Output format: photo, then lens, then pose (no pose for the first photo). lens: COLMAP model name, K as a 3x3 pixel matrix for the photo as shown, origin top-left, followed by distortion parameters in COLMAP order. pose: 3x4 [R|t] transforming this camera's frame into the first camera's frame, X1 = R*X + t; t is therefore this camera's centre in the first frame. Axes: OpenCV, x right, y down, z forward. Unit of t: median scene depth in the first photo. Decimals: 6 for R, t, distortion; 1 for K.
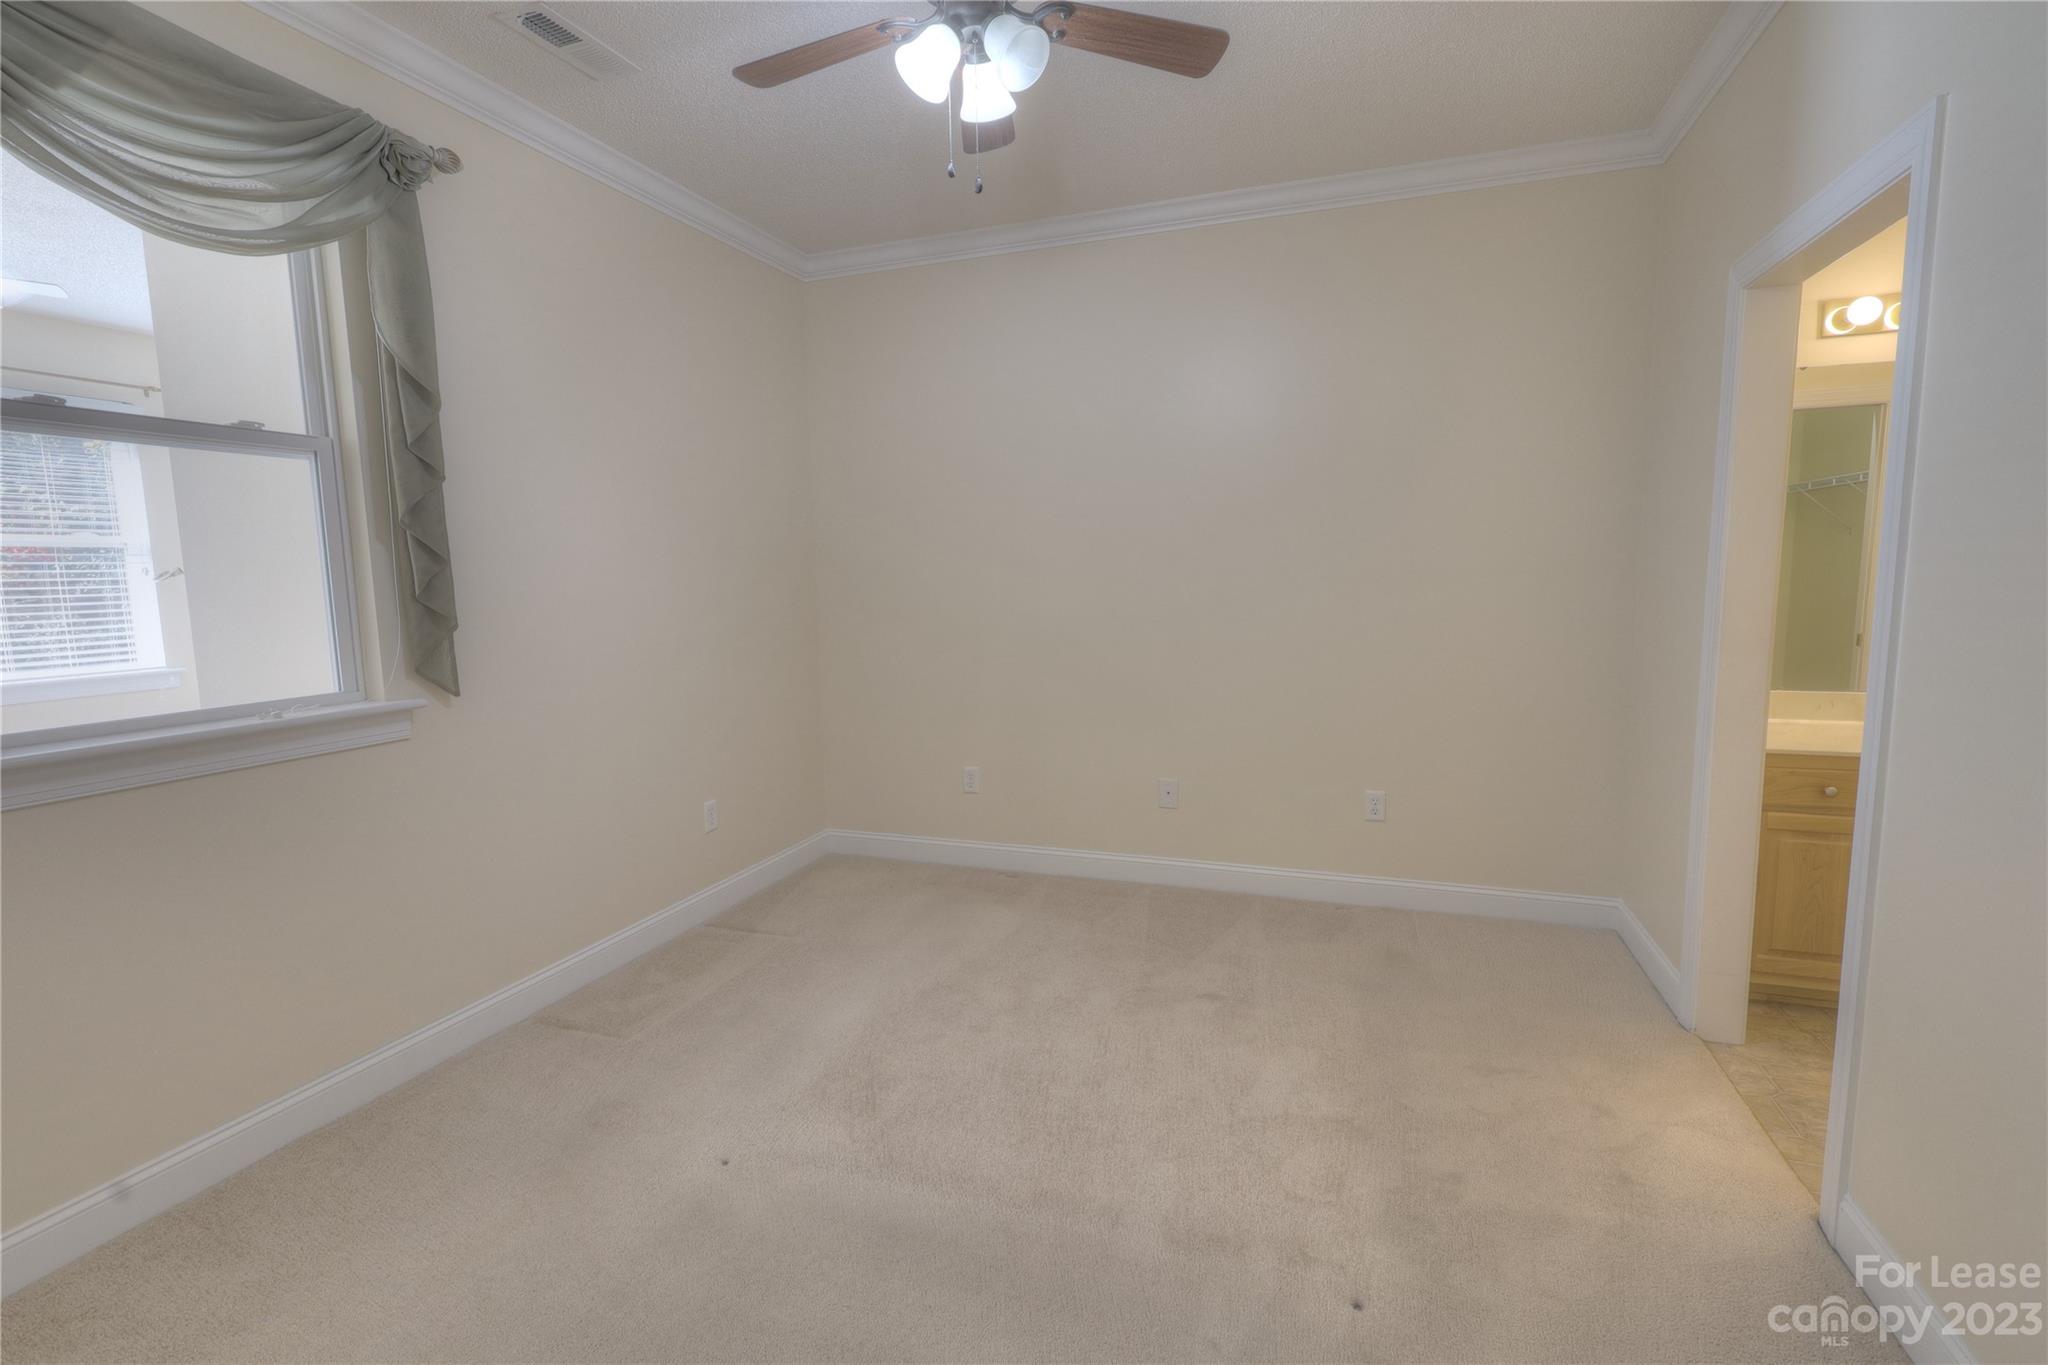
lens RADIAL K [[944.2, 0, 1024.0], [0, 944.2, 682.5], [0, 0, 1]] dist [-0.001749, 0.000021]
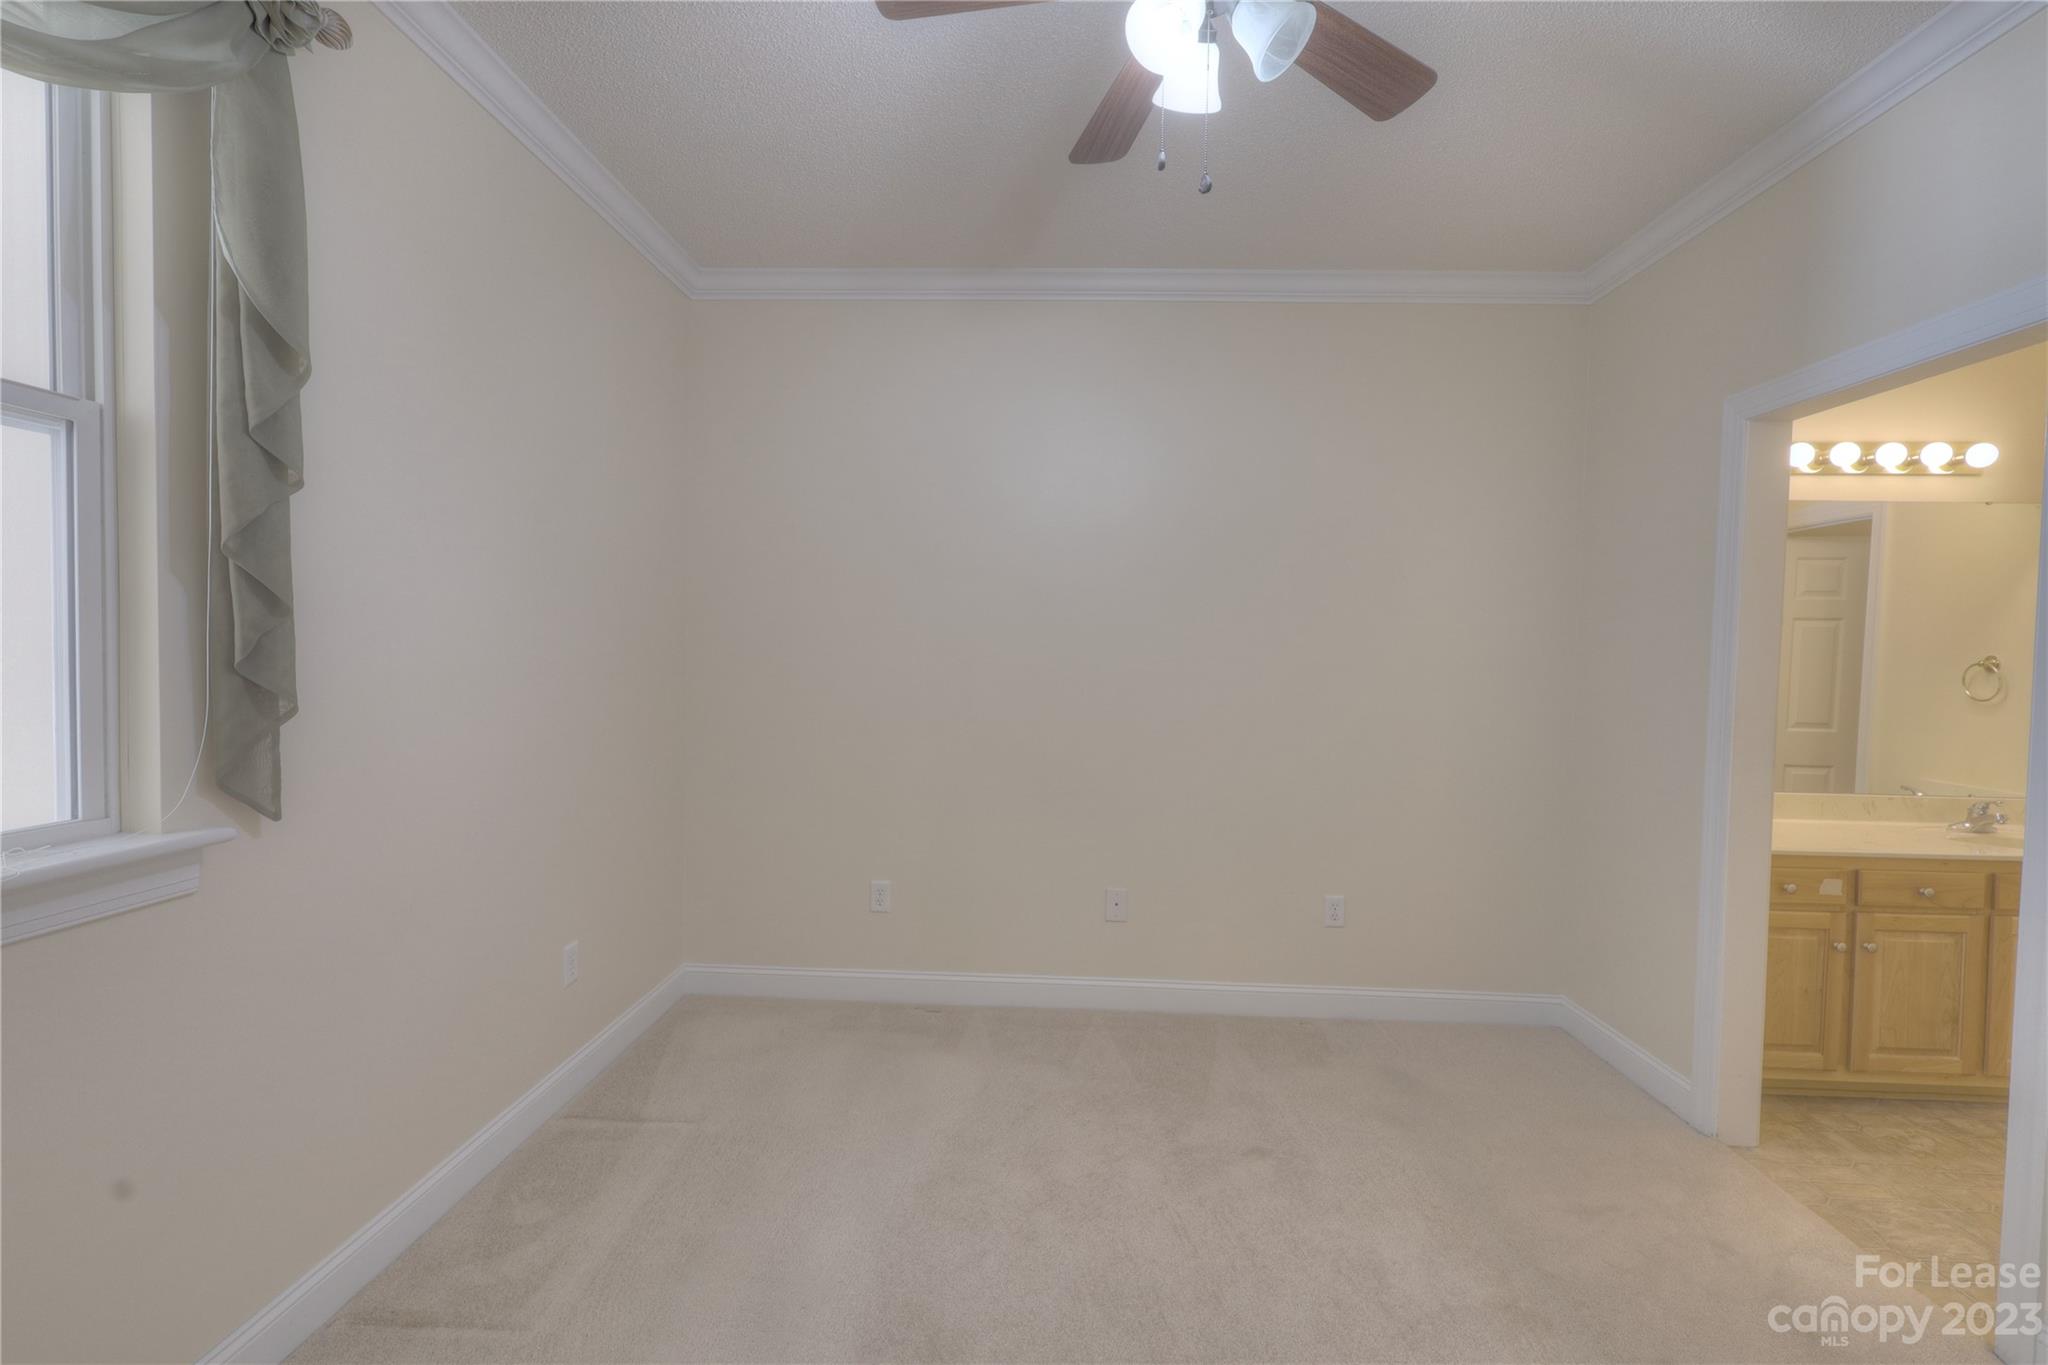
lens RADIAL K [[946.4, 0, 1024.0], [0, 946.4, 682.5], [0, 0, 1]] dist [0.001465, -0.000131]
pose [[0.954469, 0.026988, 0.297087, -0.312247], [-0.001359, 0.996282, -0.086139, -0.024136], [-0.298307, 0.081813, 0.950957, 0.229779]]
